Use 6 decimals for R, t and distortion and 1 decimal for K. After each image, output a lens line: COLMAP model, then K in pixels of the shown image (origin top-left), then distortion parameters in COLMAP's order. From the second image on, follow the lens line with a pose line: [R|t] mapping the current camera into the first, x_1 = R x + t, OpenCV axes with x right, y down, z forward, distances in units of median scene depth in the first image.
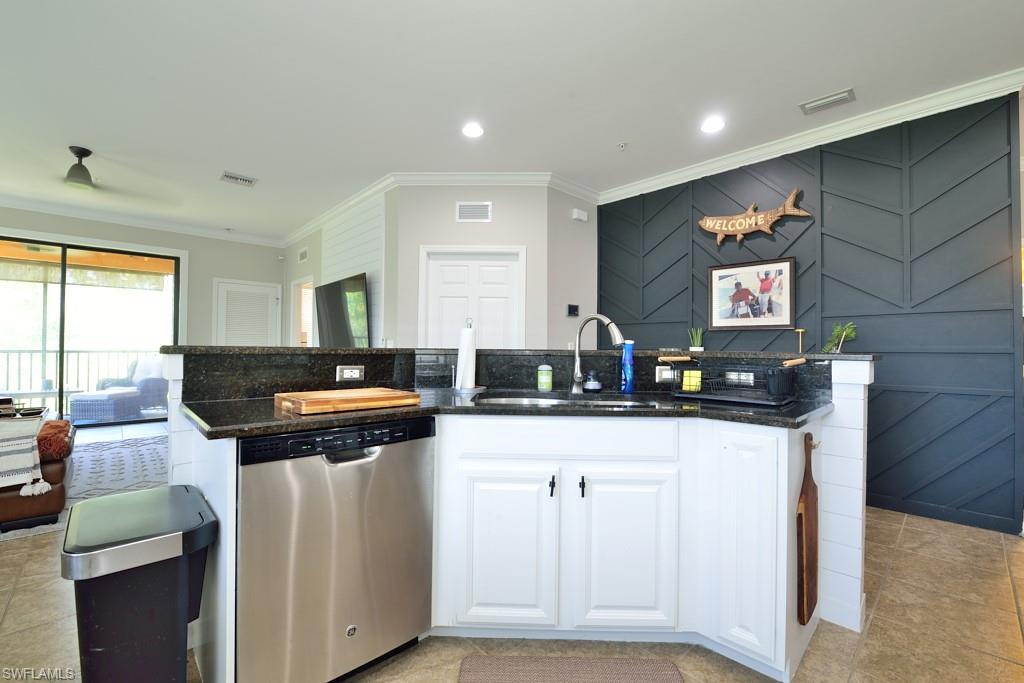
lens RADIAL K [[472.7, 0, 512.9], [0, 472.7, 342.8], [0, 0, 1]] dist [-0.000158, -0.000041]
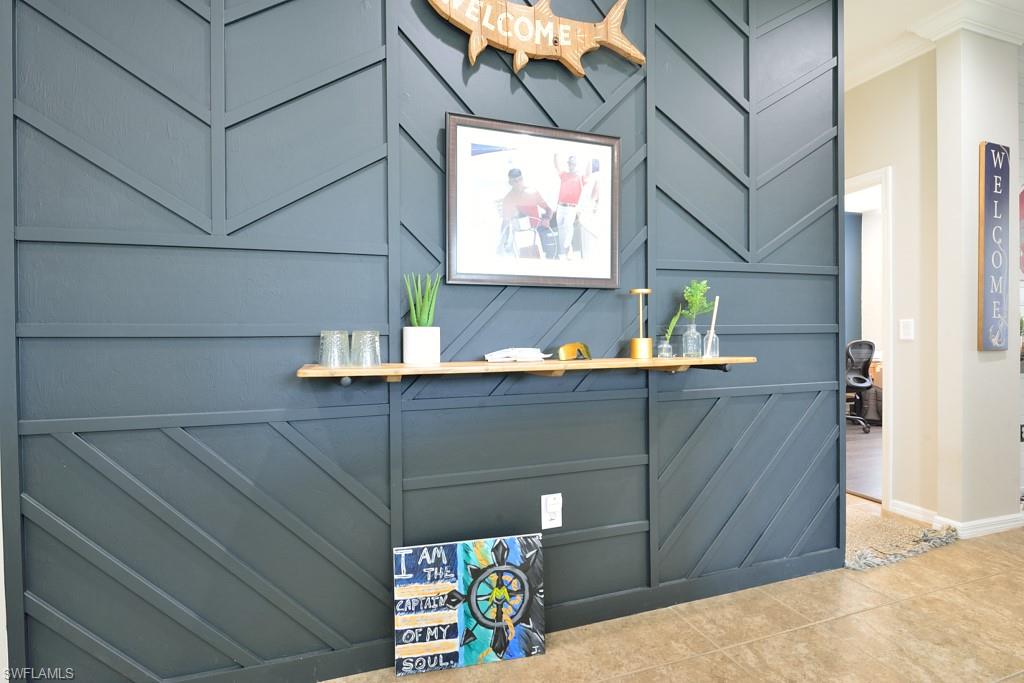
lens RADIAL K [[500.0, 0, 513.7], [0, 500.0, 340.6], [0, 0, 1]] dist [-0.000627, -0.000169]
pose [[0.420991, -0.024106, 0.906744, 0.076034], [0.001671, 0.999666, 0.025800, 0.010720], [-0.907063, -0.009346, 0.420891, 0.835044]]
